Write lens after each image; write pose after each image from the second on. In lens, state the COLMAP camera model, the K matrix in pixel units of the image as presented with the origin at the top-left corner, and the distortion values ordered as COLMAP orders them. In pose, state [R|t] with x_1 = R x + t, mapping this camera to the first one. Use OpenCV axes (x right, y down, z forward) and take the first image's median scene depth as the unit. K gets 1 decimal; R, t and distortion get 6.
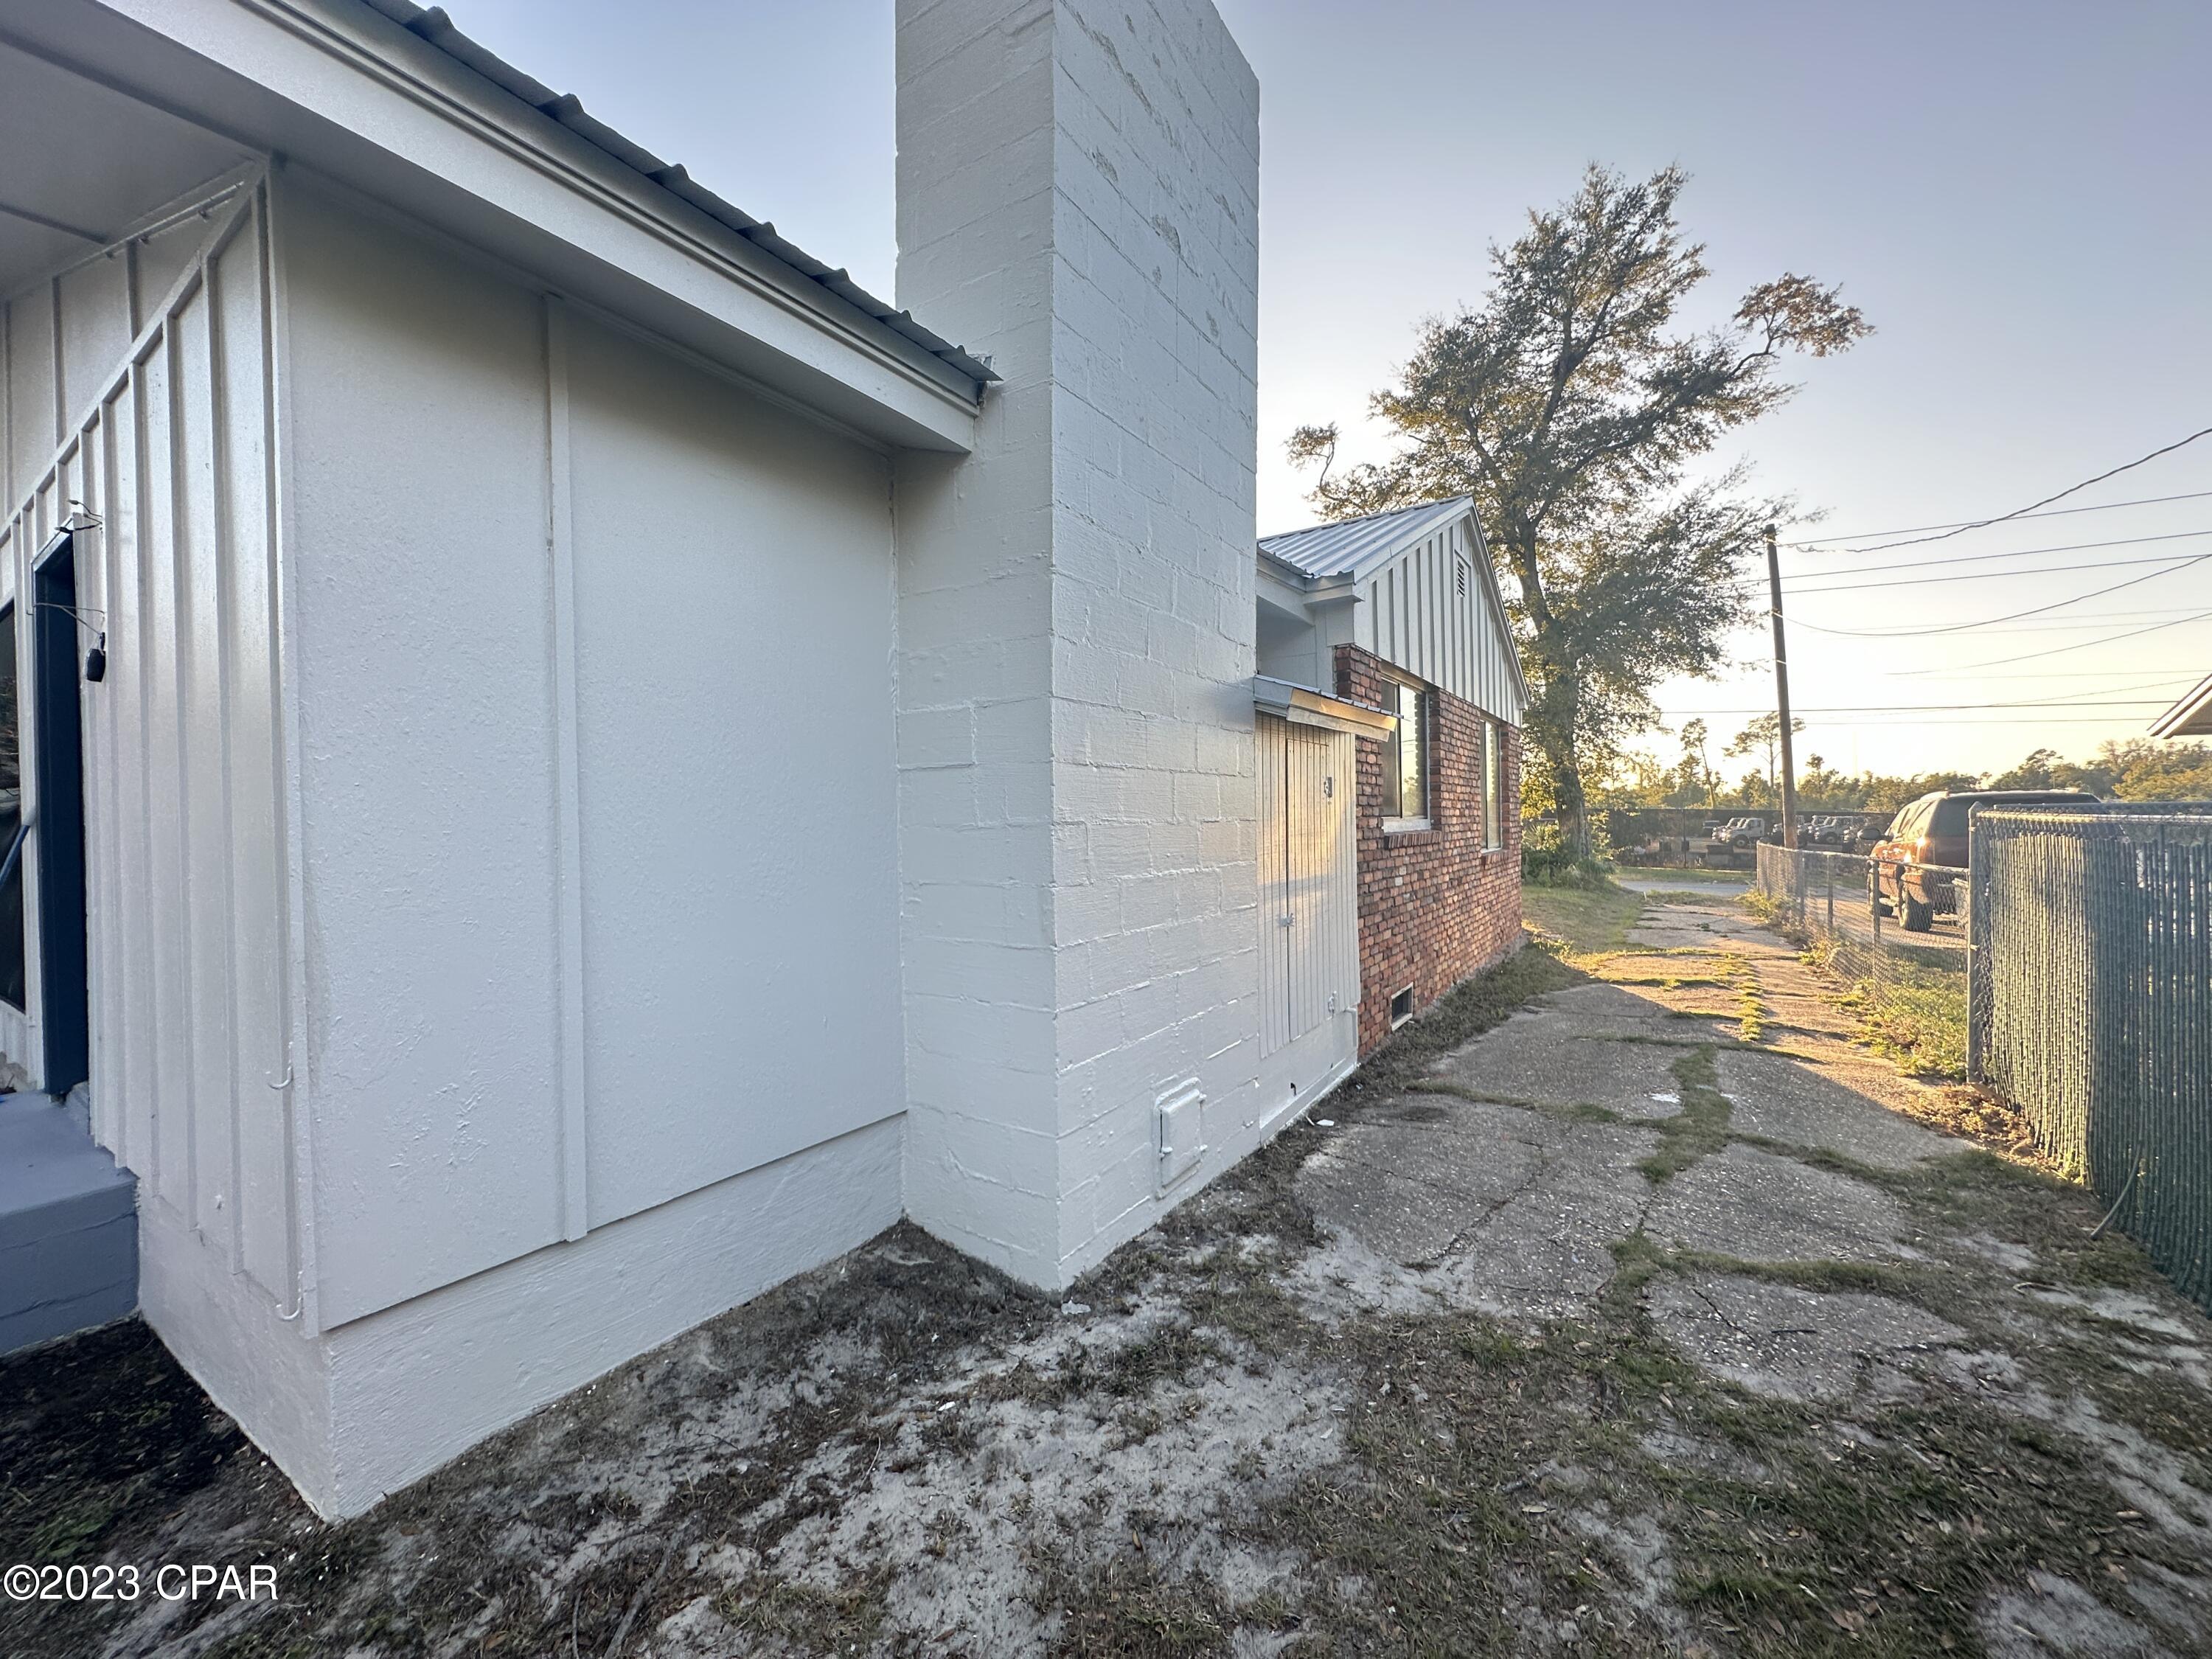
lens RADIAL K [[883.4, 0, 1101.6], [0, 883.4, 830.4], [0, 0, 1]] dist [-0.000771, -0.000451]
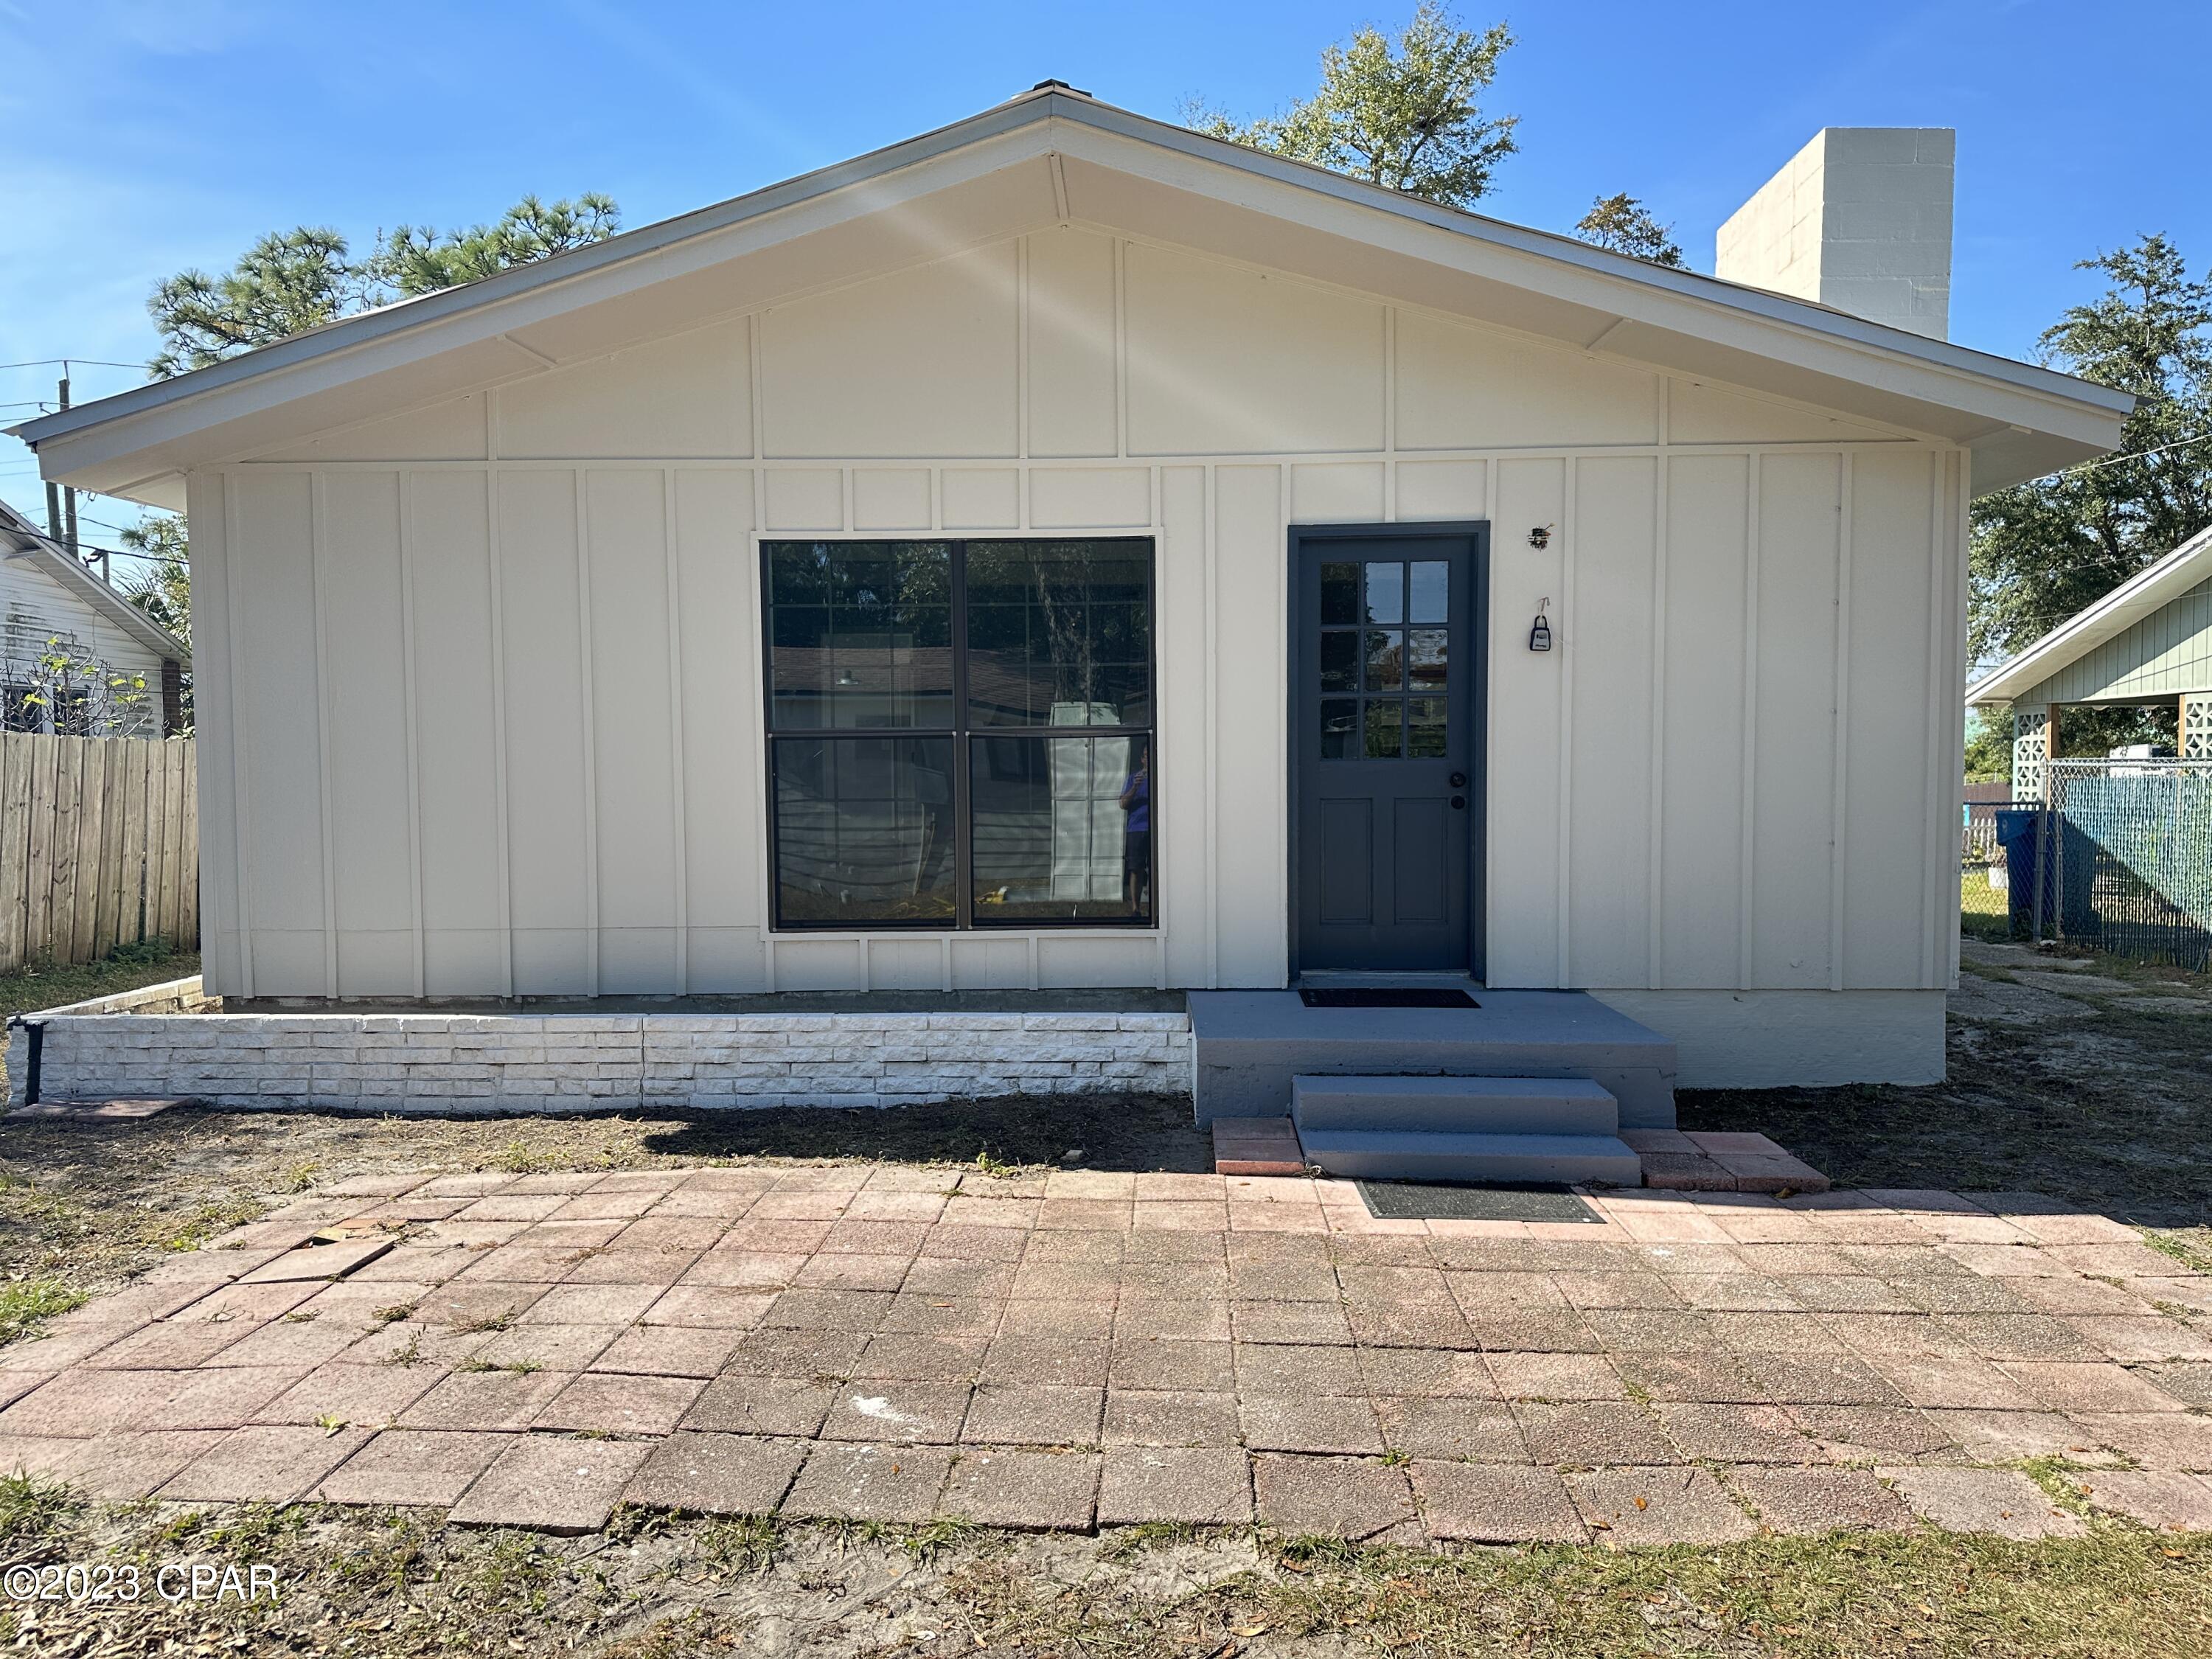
lens RADIAL K [[1544.8, 0, 1110.3], [0, 1544.8, 826.4], [0, 0, 1]] dist [0.077123, -0.097084]
pose [[0.849281, -0.007441, 0.527889, -0.473337], [-0.003559, 0.999797, 0.019818, 0.010335], [-0.527929, -0.018710, 0.849082, -0.116807]]
